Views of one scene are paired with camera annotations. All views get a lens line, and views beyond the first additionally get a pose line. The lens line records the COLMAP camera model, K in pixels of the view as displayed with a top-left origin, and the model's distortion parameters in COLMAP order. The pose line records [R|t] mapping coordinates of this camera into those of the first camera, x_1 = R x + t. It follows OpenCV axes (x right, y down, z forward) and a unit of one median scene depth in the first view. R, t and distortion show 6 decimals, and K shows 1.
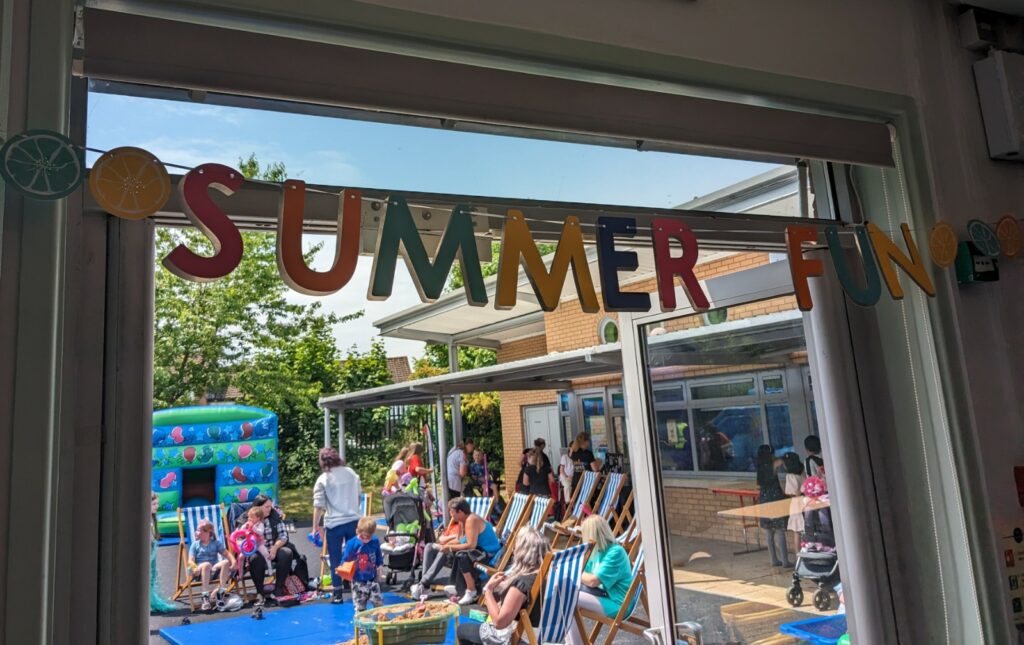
lens RADIAL K [[879.9, 0, 475.4], [0, 879.9, 233.3], [0, 0, 1]] dist [0.078977, -0.264031]
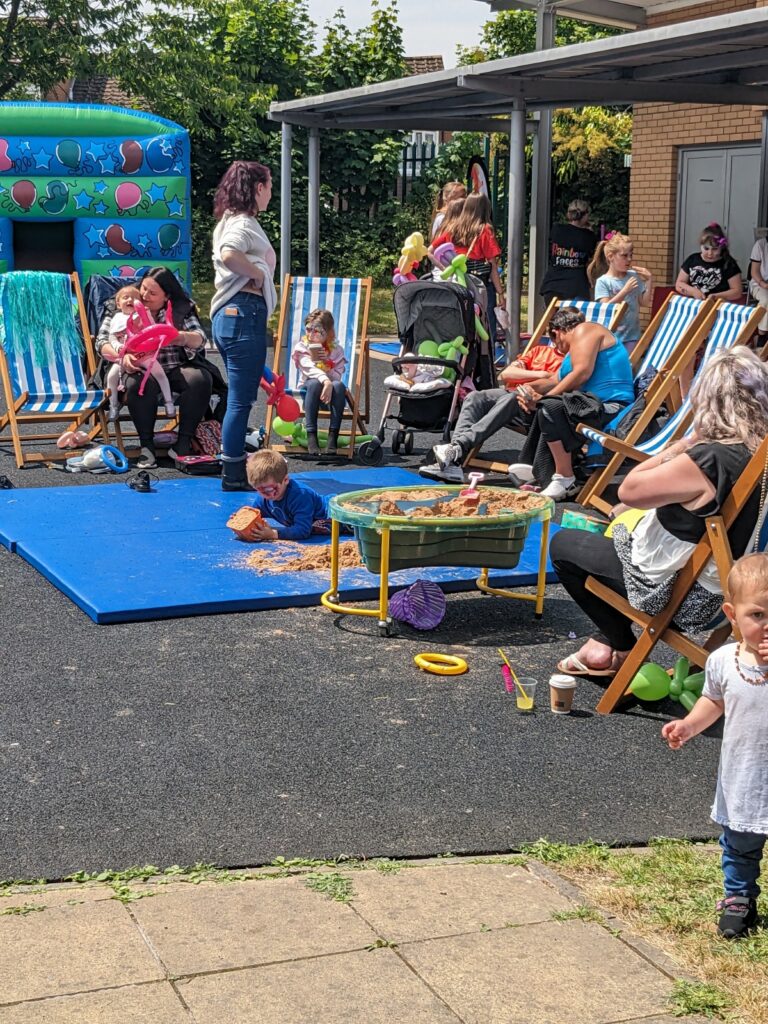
lens RADIAL K [[1661.3, 0, 384.0], [0, 1661.3, 512.0], [0, 0, 1]] dist [0.009456, 0.083725]
pose [[0.992002, 0.089907, -0.088593, -0.017341], [-0.048106, 0.918207, 0.393169, 0.051067], [0.116695, -0.385763, 0.915188, 0.108059]]
